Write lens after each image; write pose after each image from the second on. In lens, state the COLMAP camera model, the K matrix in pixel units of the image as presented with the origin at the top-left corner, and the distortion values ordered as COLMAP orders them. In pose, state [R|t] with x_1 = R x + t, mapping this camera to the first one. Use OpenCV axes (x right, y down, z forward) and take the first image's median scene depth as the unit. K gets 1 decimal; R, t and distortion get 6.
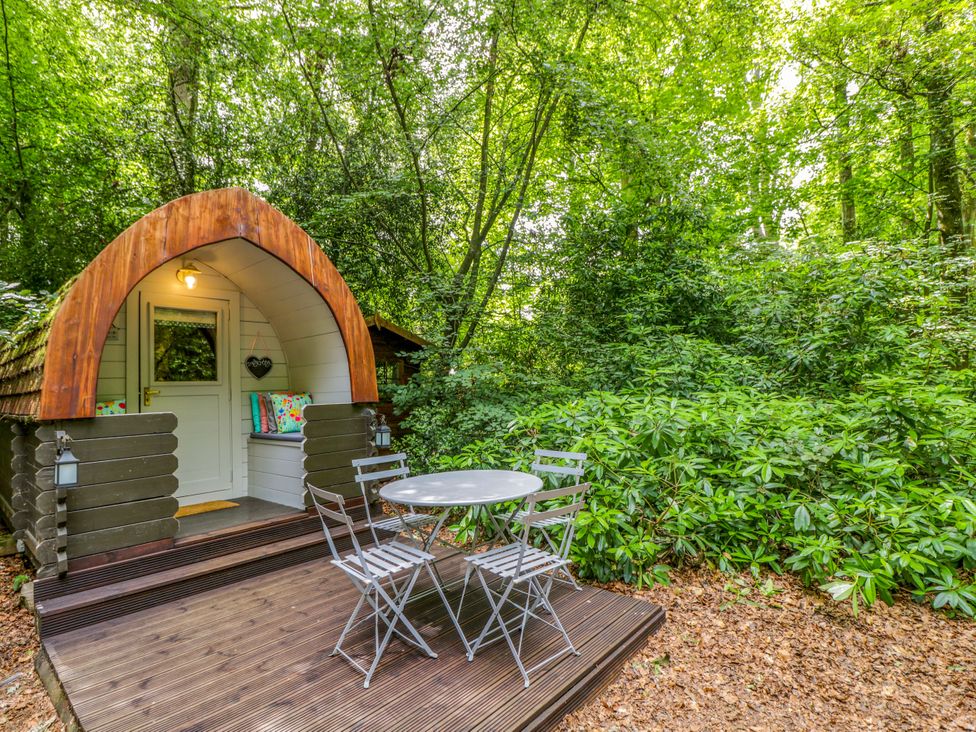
lens RADIAL K [[507.4, 0, 484.9], [0, 507.4, 365.6], [0, 0, 1]] dist [-0.010473, -0.003524]
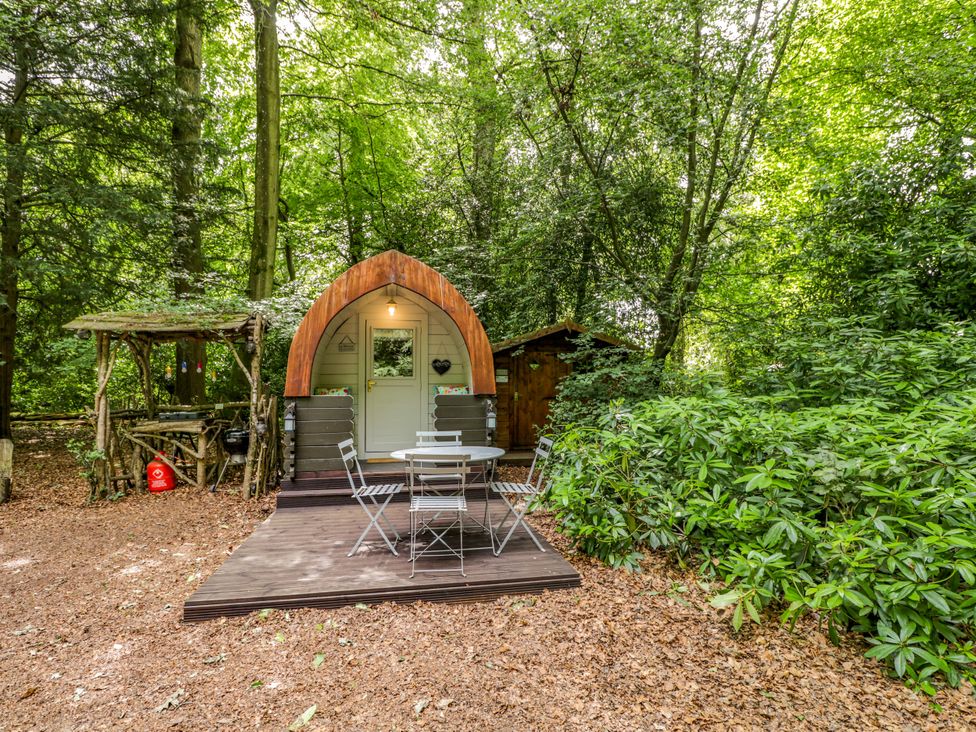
lens RADIAL K [[507.4, 0, 484.9], [0, 507.4, 365.6], [0, 0, 1]] dist [-0.010473, -0.003524]
pose [[0.789315, 0.000400, -0.613988, 0.682909], [0.007246, 0.999924, 0.009966, -0.017869], [0.613945, -0.012315, 0.789253, -0.042486]]
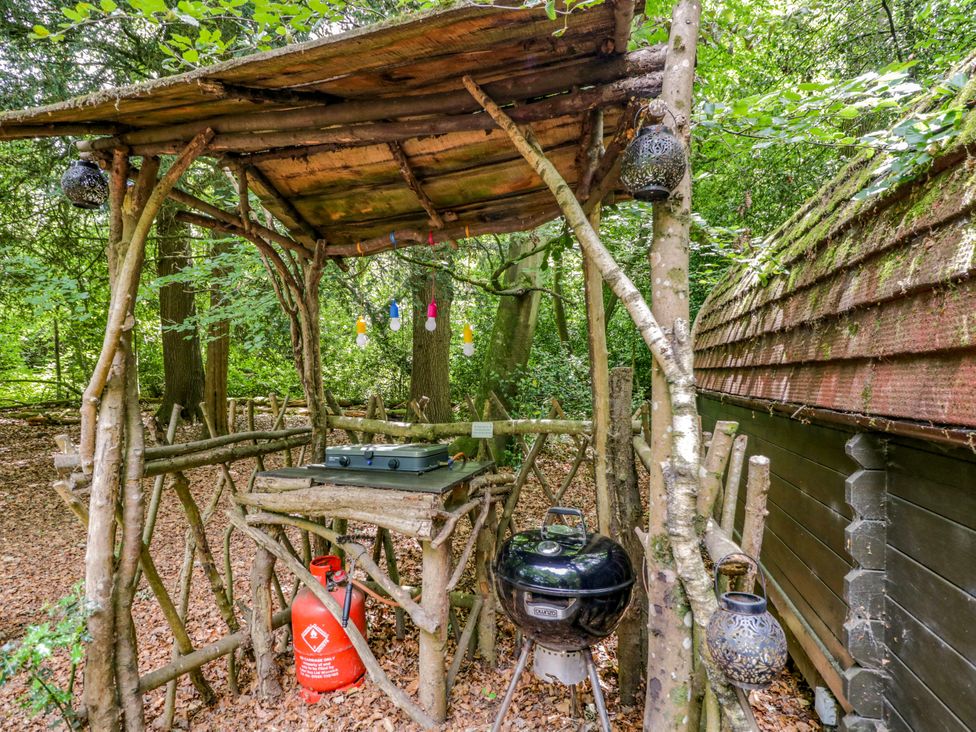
lens RADIAL K [[506.5, 0, 486.2], [0, 506.5, 369.6], [0, 0, 1]] dist [-0.005519, -0.001095]
pose [[0.457453, 0.030661, -0.888705, -0.716249], [0.006974, 0.999251, 0.038065, 0.047044], [0.889207, -0.023610, 0.456896, 0.561378]]
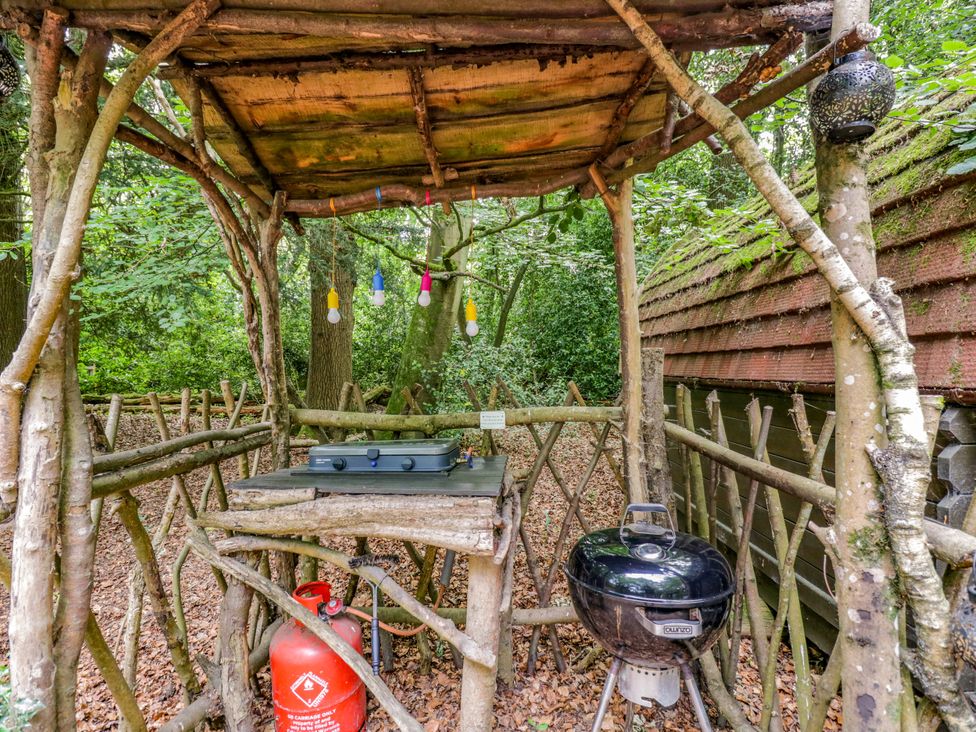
lens RADIAL K [[507.4, 0, 484.9], [0, 507.4, 365.6], [0, 0, 1]] dist [-0.010473, -0.003524]
pose [[0.658614, 0.033014, -0.751756, -0.871909], [-0.000247, 0.999047, 0.043657, 0.062824], [0.752480, -0.028568, 0.657995, 0.473666]]
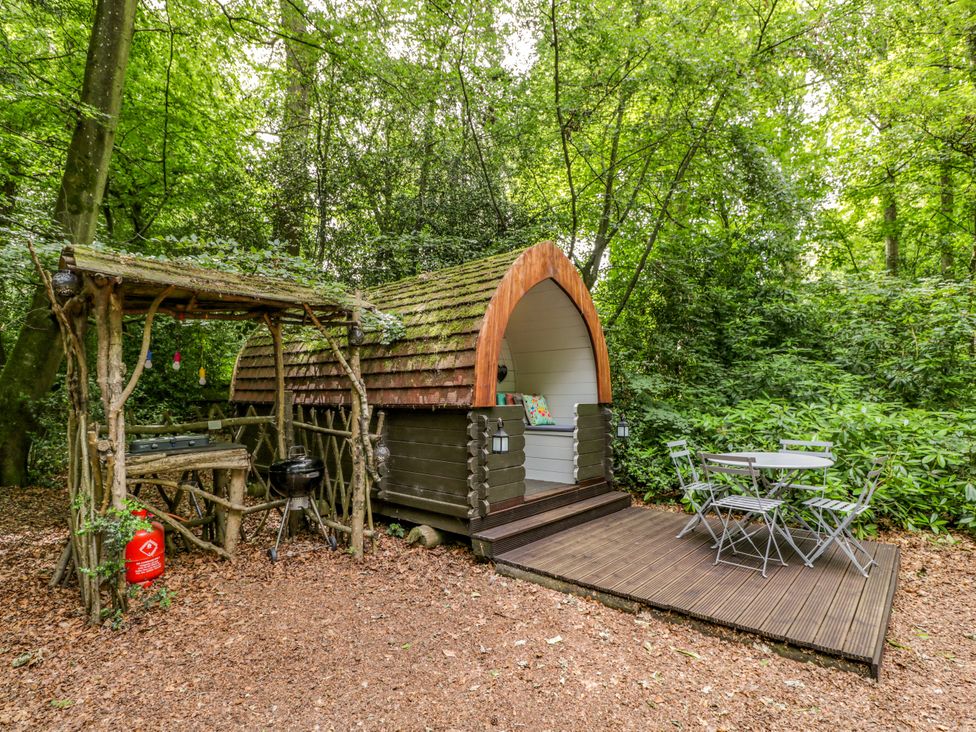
lens RADIAL K [[507.4, 0, 484.9], [0, 507.4, 365.6], [0, 0, 1]] dist [-0.010473, -0.003524]
pose [[0.999547, 0.029582, 0.005495, -0.660730], [-0.029481, 0.999410, -0.017623, 0.010381], [-0.006013, 0.017453, 0.999830, -0.350985]]
